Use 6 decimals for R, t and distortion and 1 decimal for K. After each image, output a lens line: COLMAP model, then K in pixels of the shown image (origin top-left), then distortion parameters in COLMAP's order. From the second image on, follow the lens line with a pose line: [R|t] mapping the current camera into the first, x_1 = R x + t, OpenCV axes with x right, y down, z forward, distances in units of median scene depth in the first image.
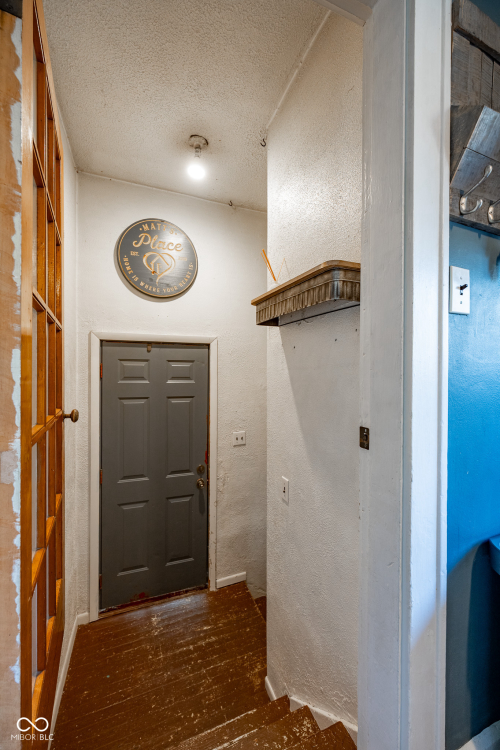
lens RADIAL K [[296.8, 0, 247.1], [0, 296.8, 372.8], [0, 0, 1]] dist [-0.002197, -0.000068]
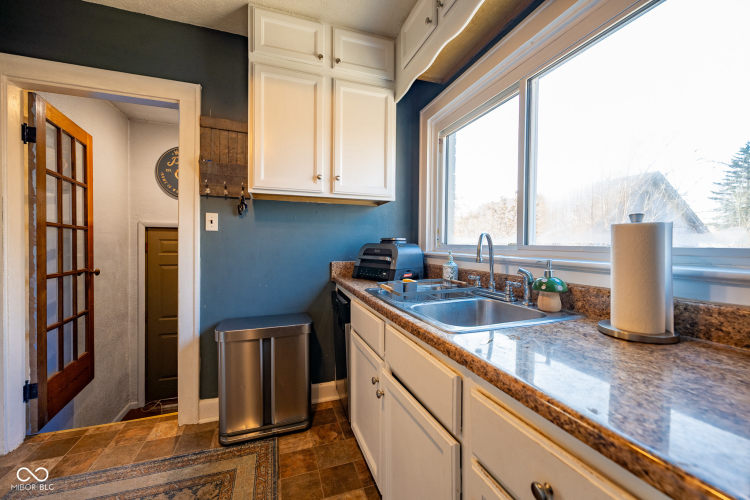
lens RADIAL K [[296.8, 0, 376.0], [0, 296.8, 248.4], [0, 0, 1]] dist [-0.002197, -0.000068]
pose [[0.999900, 0.006216, -0.012686, 0.722038], [-0.006045, 0.999891, 0.013455, -0.027976], [0.012768, -0.013377, 0.999829, -0.524622]]
